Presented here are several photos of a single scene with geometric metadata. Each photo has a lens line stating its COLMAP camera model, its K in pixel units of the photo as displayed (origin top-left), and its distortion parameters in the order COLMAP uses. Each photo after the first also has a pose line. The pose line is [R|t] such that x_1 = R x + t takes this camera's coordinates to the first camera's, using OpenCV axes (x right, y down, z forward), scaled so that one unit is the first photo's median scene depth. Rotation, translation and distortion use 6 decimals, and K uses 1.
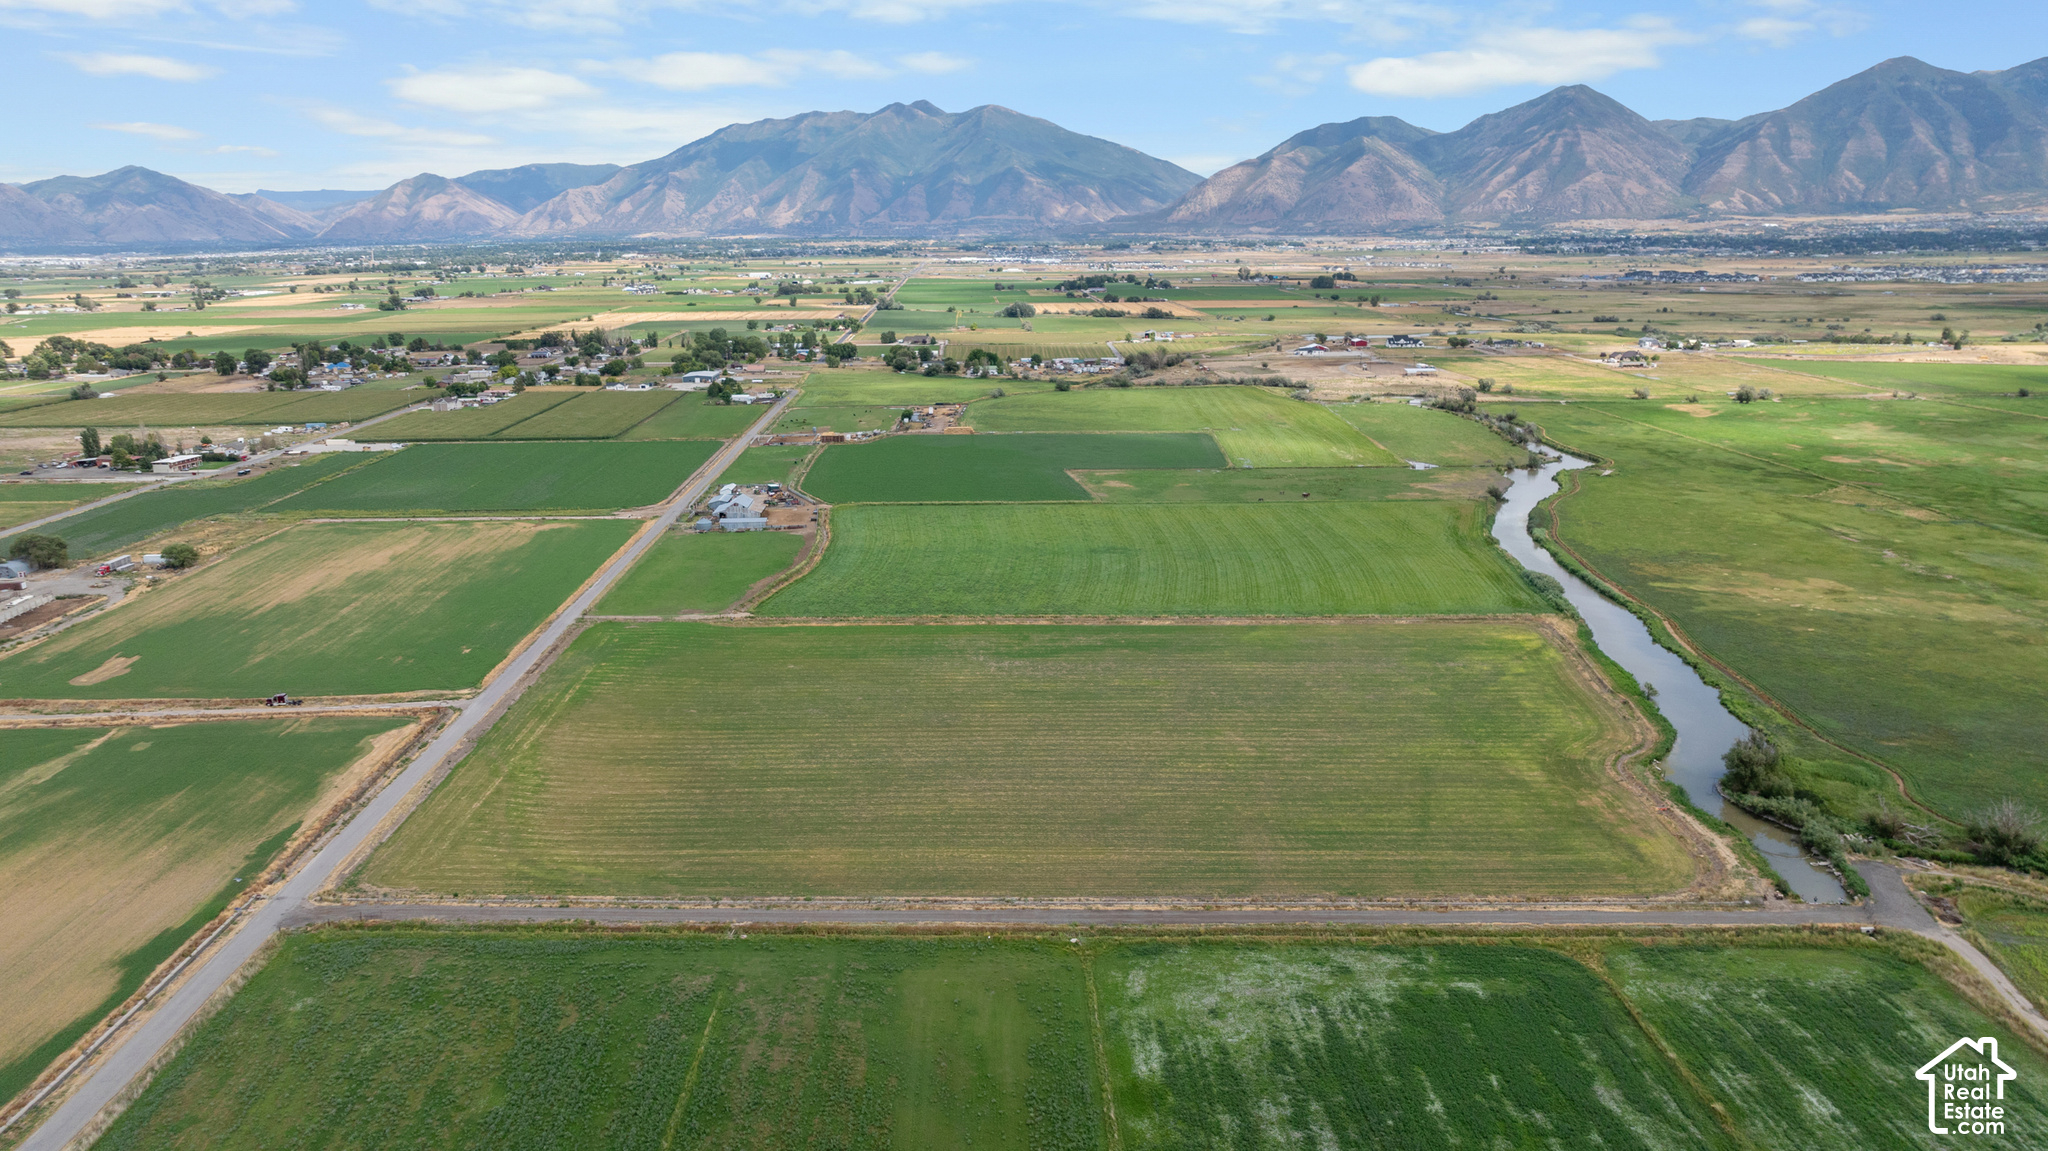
lens RADIAL K [[1439.9, 0, 1033.6], [0, 1439.9, 565.8], [0, 0, 1]] dist [-0.023609, 0.012608]
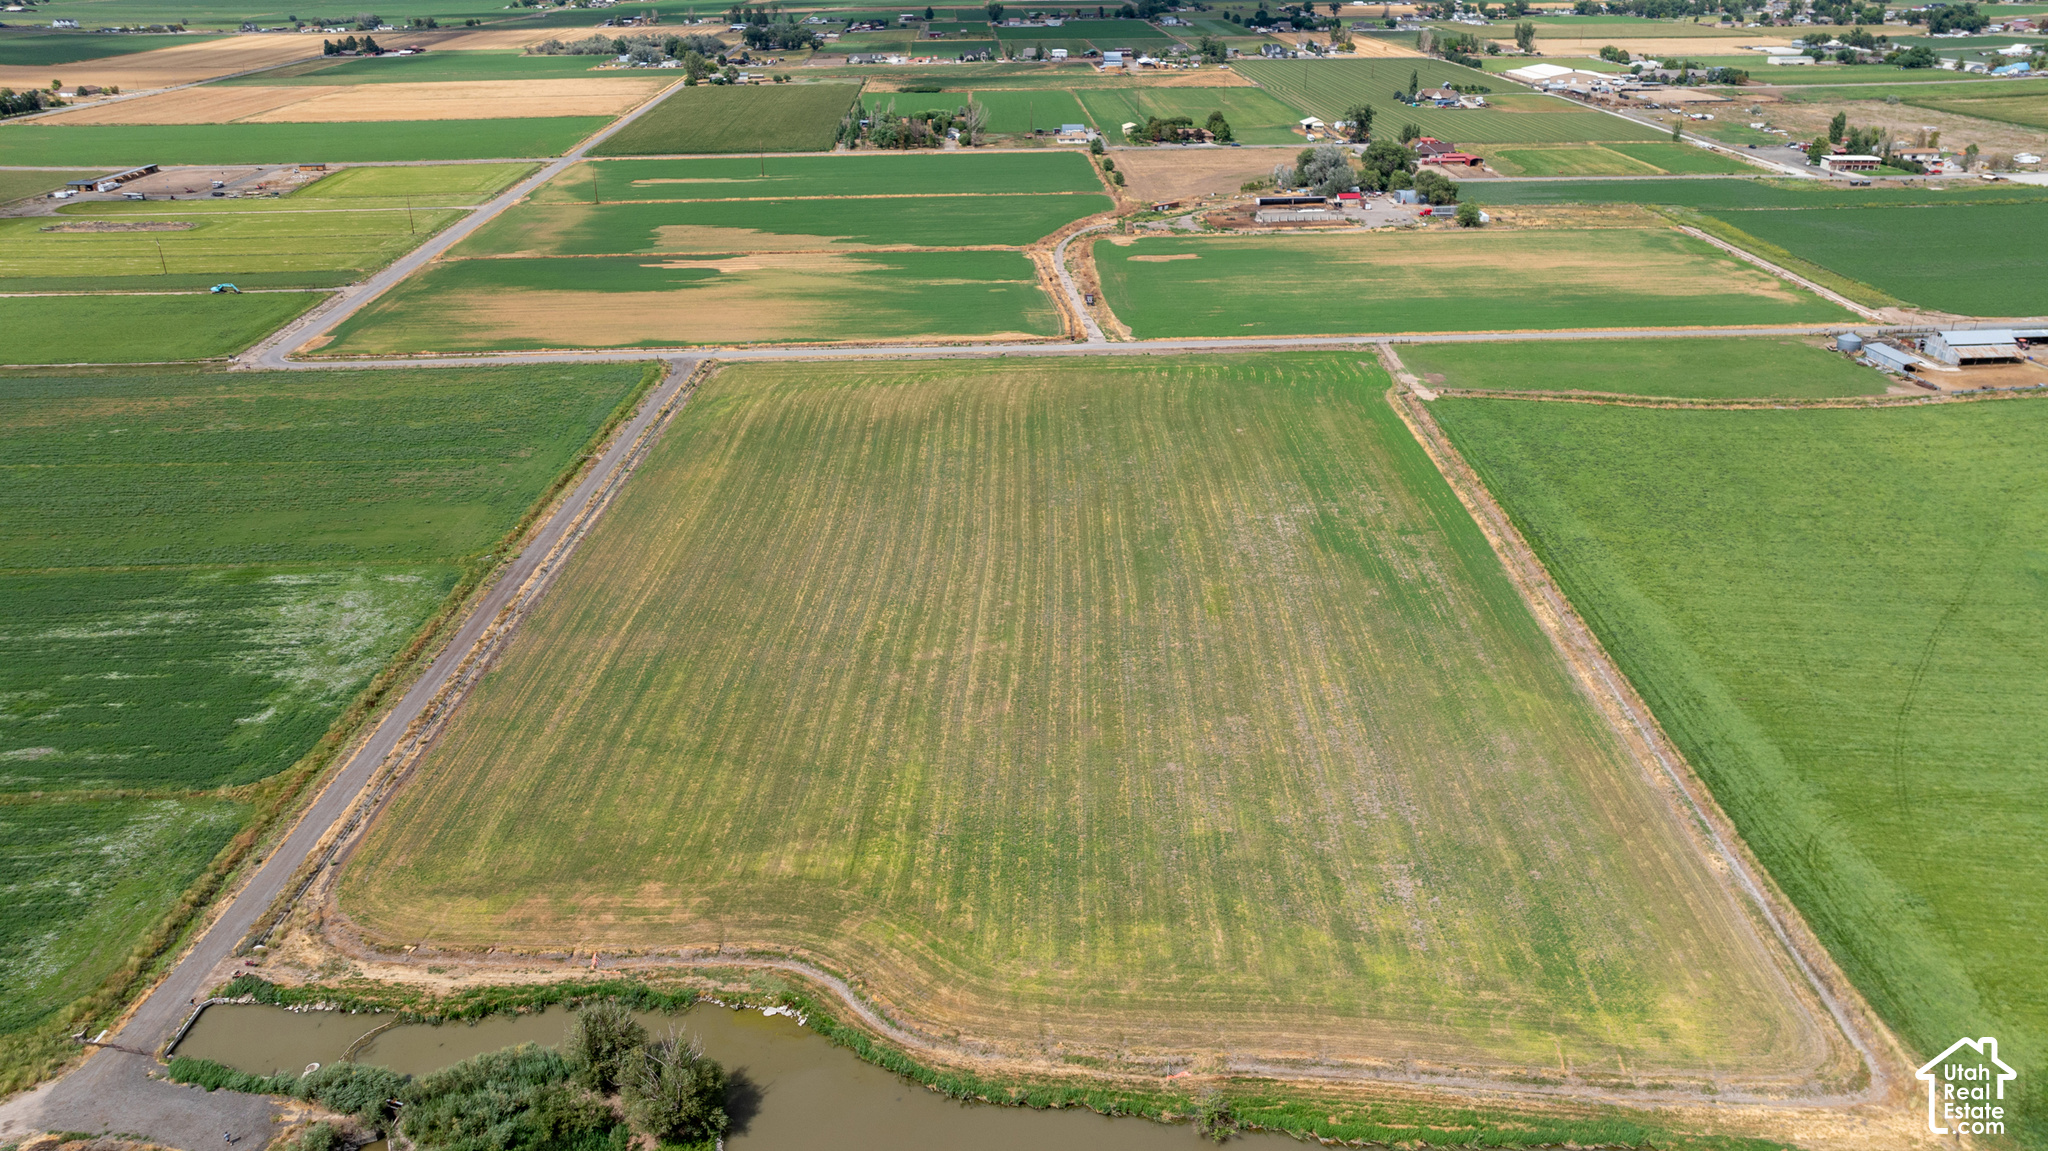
lens RADIAL K [[1439.9, 0, 1020.9], [0, 1439.9, 567.4], [0, 0, 1]] dist [-0.023609, 0.012608]
pose [[0.006449, 0.423492, -0.905877, 0.822502], [-0.221893, 0.883918, 0.411646, -0.233910], [0.975050, 0.198353, 0.099670, 0.978007]]
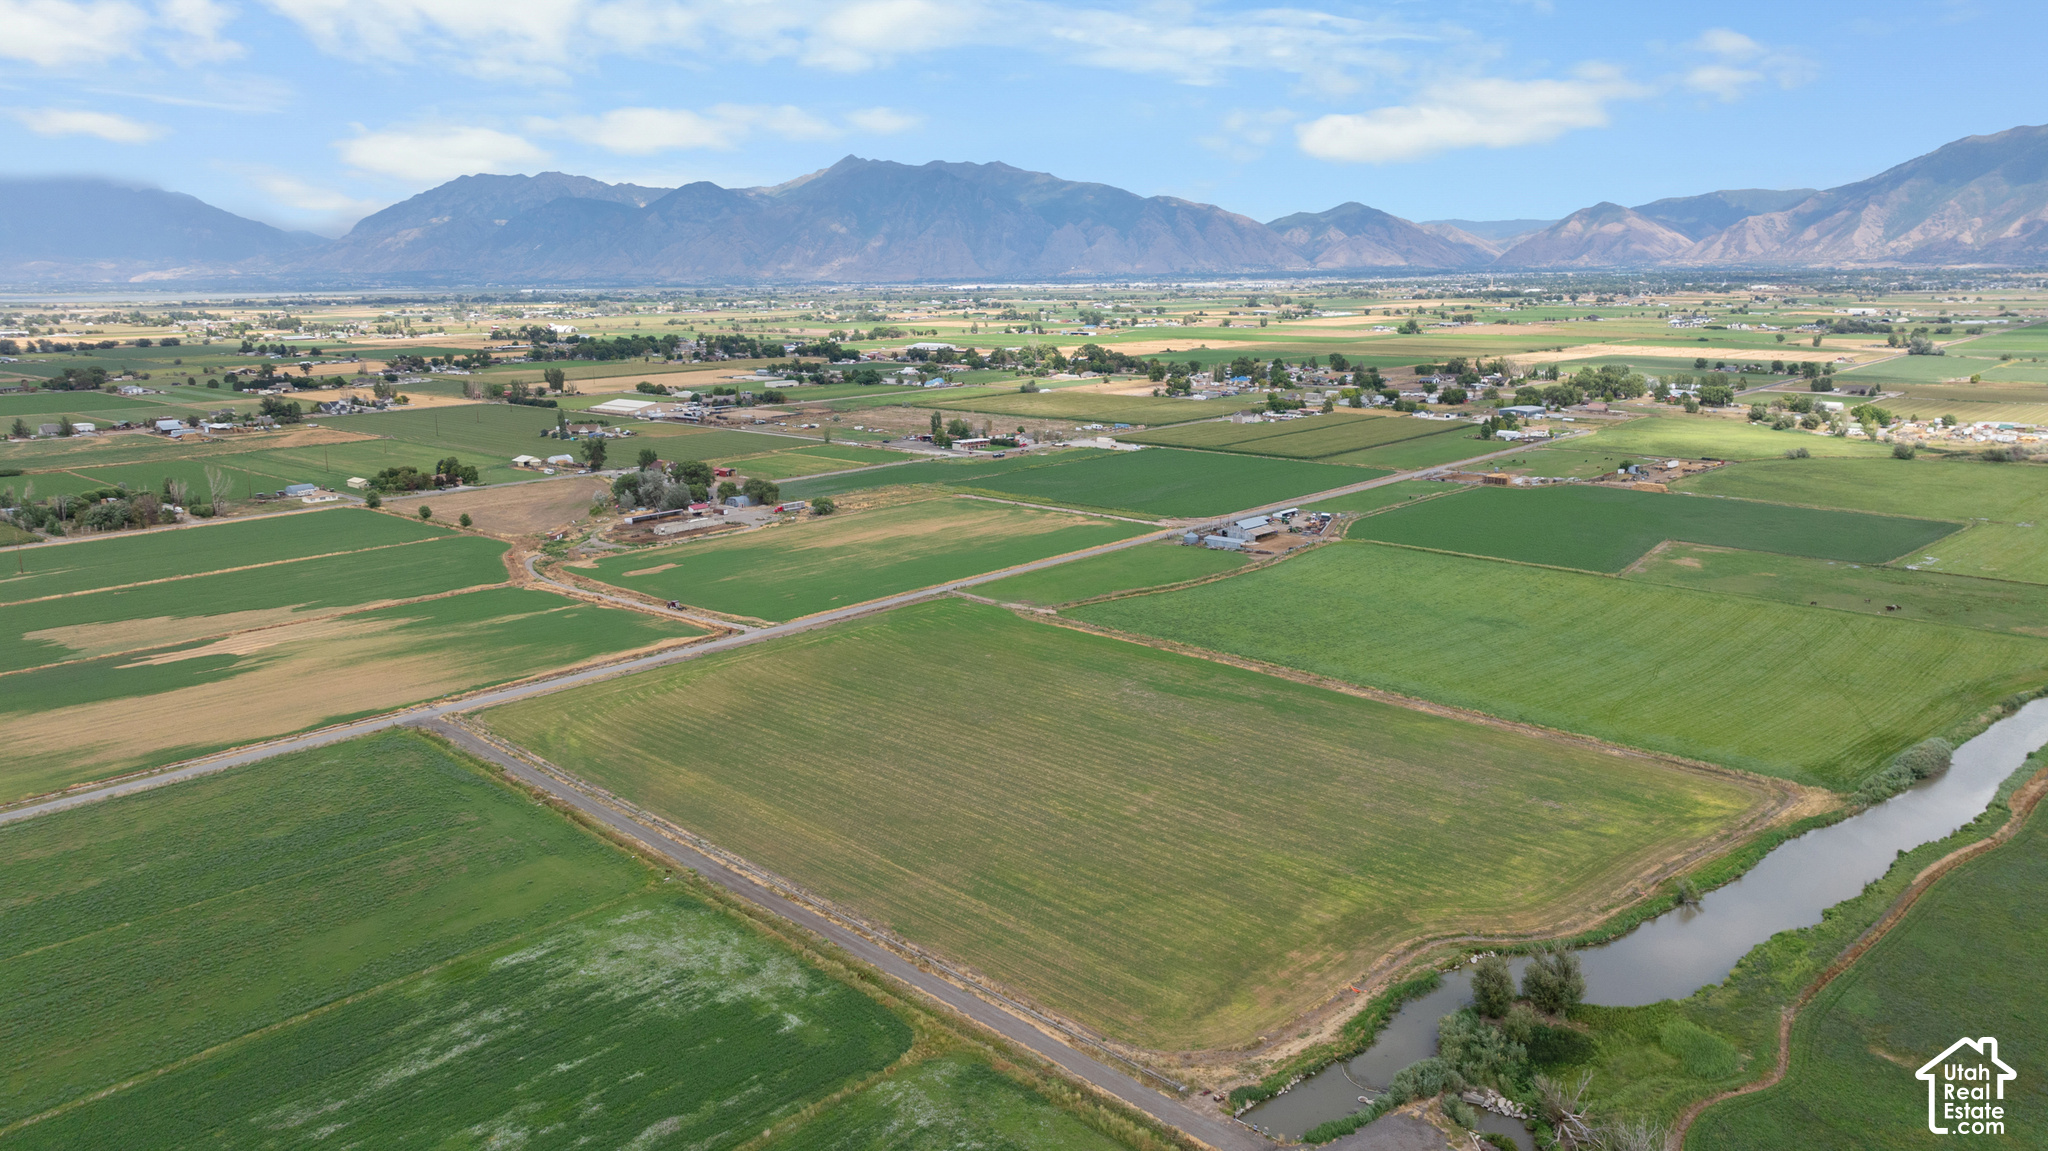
lens RADIAL K [[1439.9, 0, 1027.8], [0, 1439.9, 587.0], [0, 0, 1]] dist [-0.023609, 0.012608]
pose [[0.717551, 0.153427, -0.679398, 0.738655], [-0.156569, 0.986003, 0.057306, -0.062712], [0.678681, 0.065252, 0.731529, 0.249007]]
